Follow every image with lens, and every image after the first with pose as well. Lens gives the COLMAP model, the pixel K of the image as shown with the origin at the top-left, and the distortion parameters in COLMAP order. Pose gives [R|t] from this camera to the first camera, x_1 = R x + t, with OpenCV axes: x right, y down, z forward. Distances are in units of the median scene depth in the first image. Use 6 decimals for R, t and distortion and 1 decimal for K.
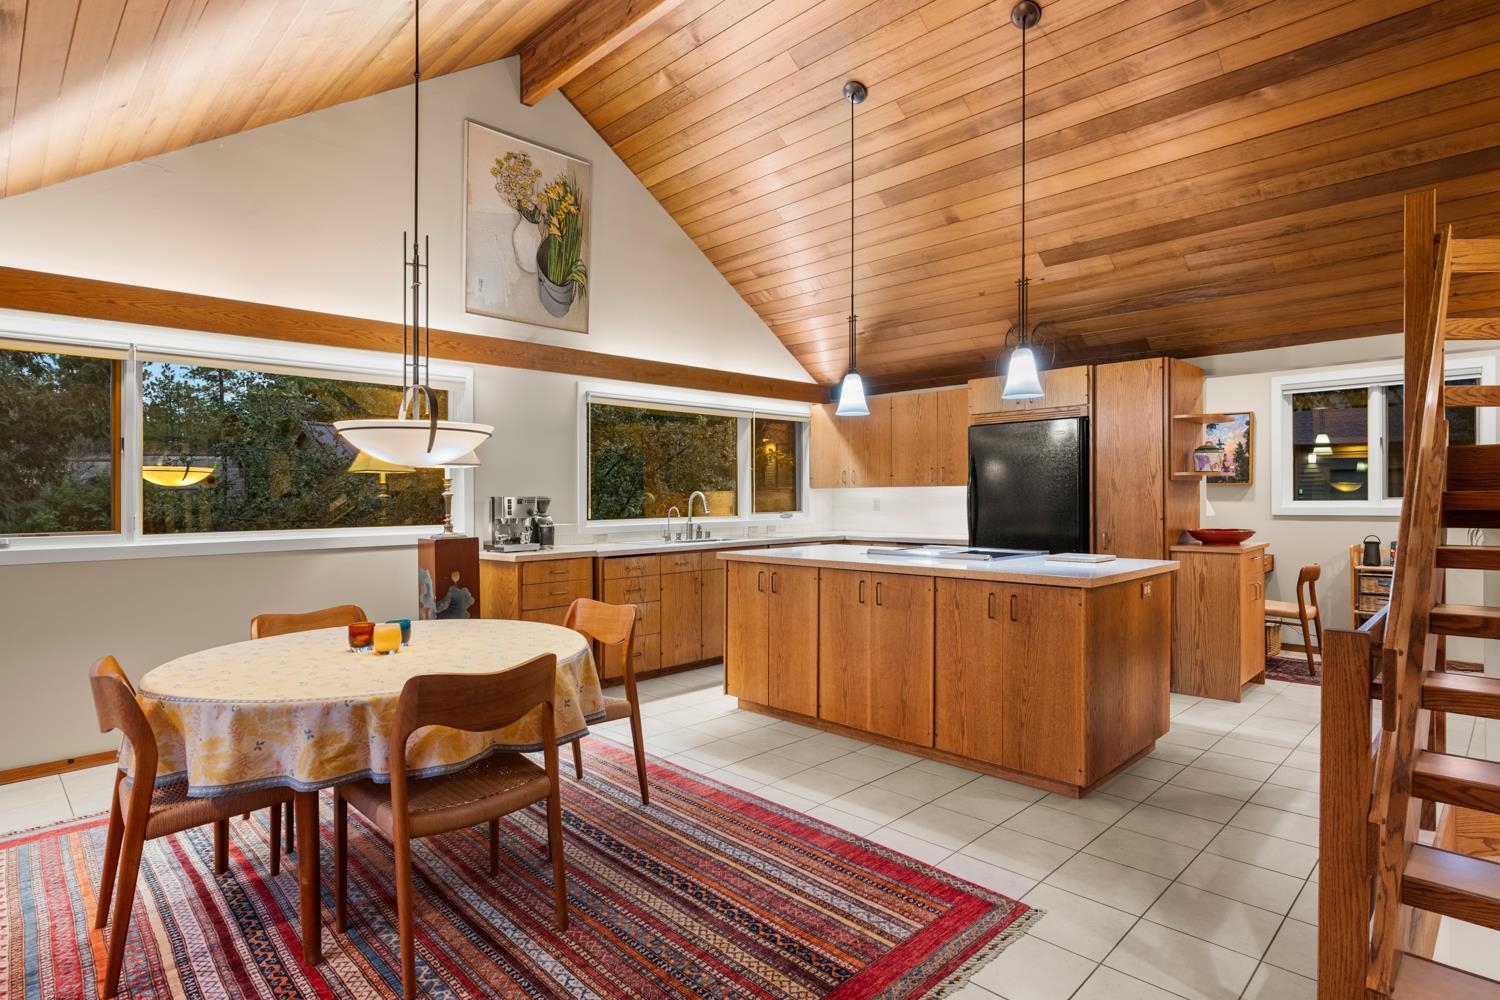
lens RADIAL K [[771.8, 0, 748.0], [0, 771.8, 509.5], [0, 0, 1]] dist [-0.015538, -0.000332]
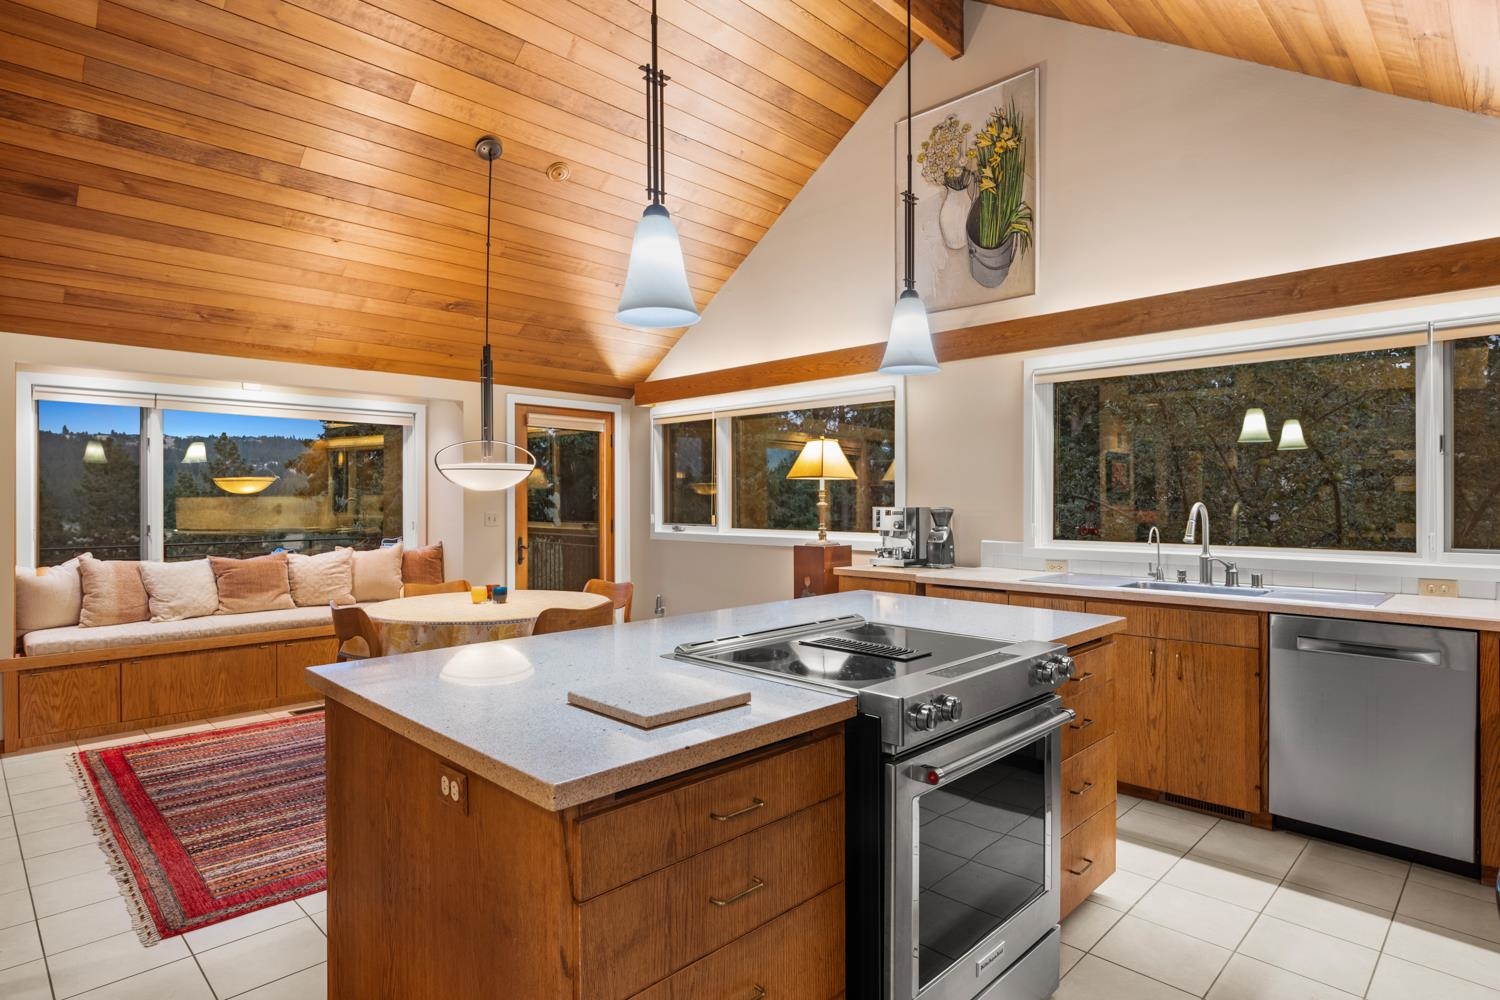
lens RADIAL K [[798.3, 0, 750.9], [0, 798.3, 491.7], [0, 0, 1]] dist [-0.005740, -0.000303]
pose [[0.008351, 0.002961, -0.999961, 0.672514], [-0.010874, 0.999937, 0.002870, -0.037538], [0.999906, 0.010850, 0.008383, 0.834366]]
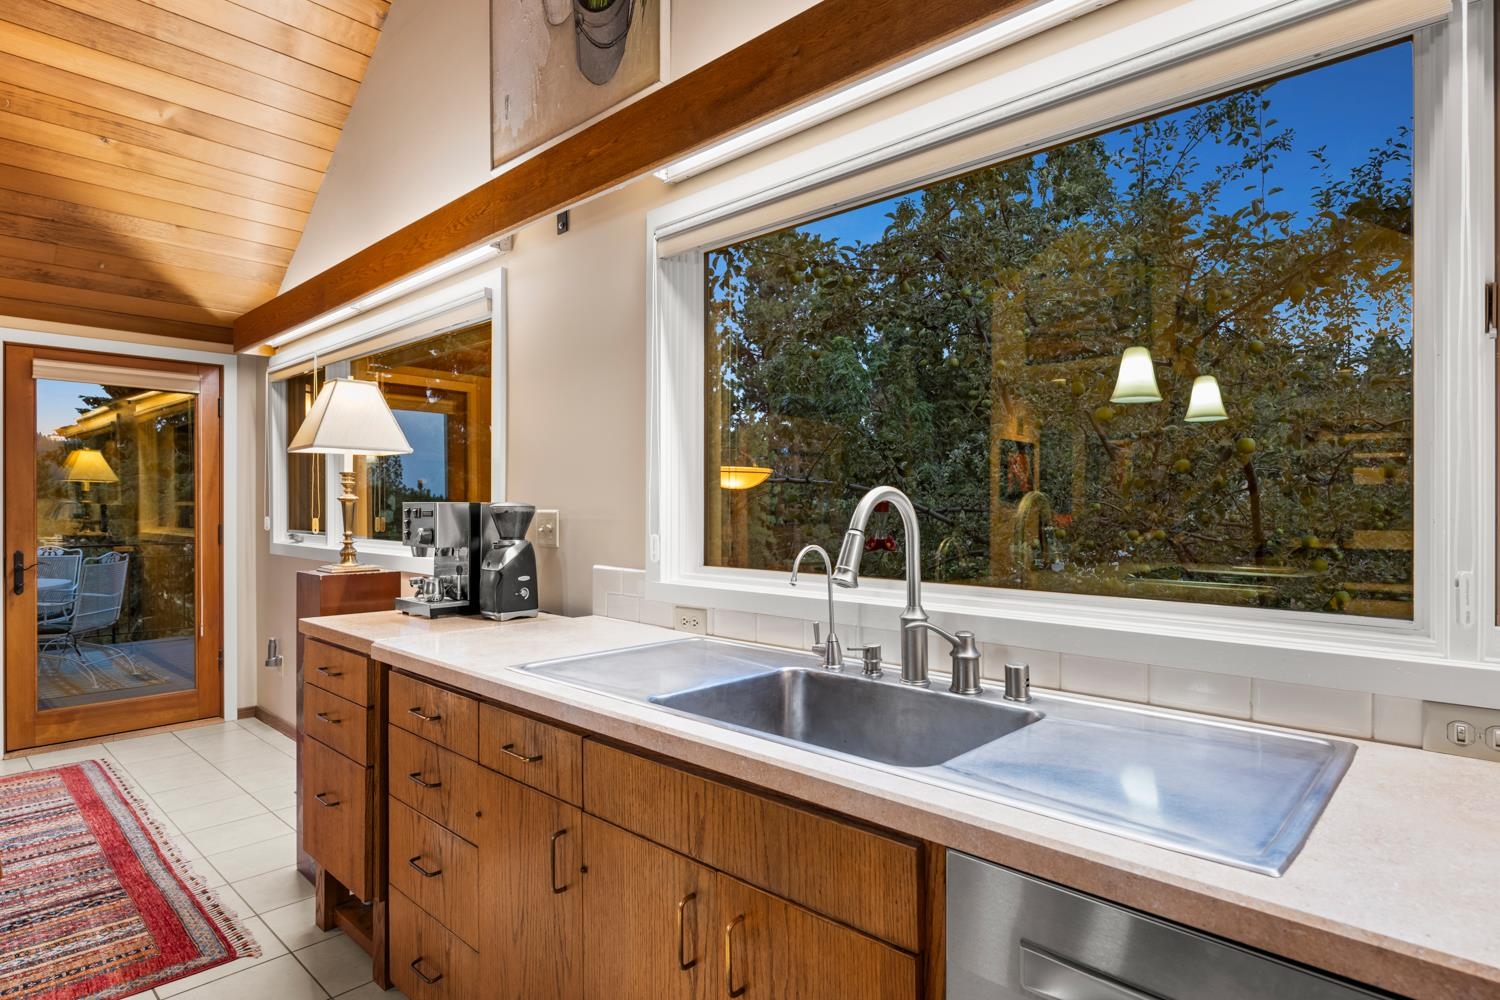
lens RADIAL K [[798.3, 0, 748.8], [0, 798.3, 496.1], [0, 0, 1]] dist [-0.005740, -0.000303]
pose [[0.038492, 0.004212, -0.999250, 0.223806], [-0.012950, 0.999909, 0.003715, -0.026385], [0.999175, 0.012797, 0.038543, 1.203055]]
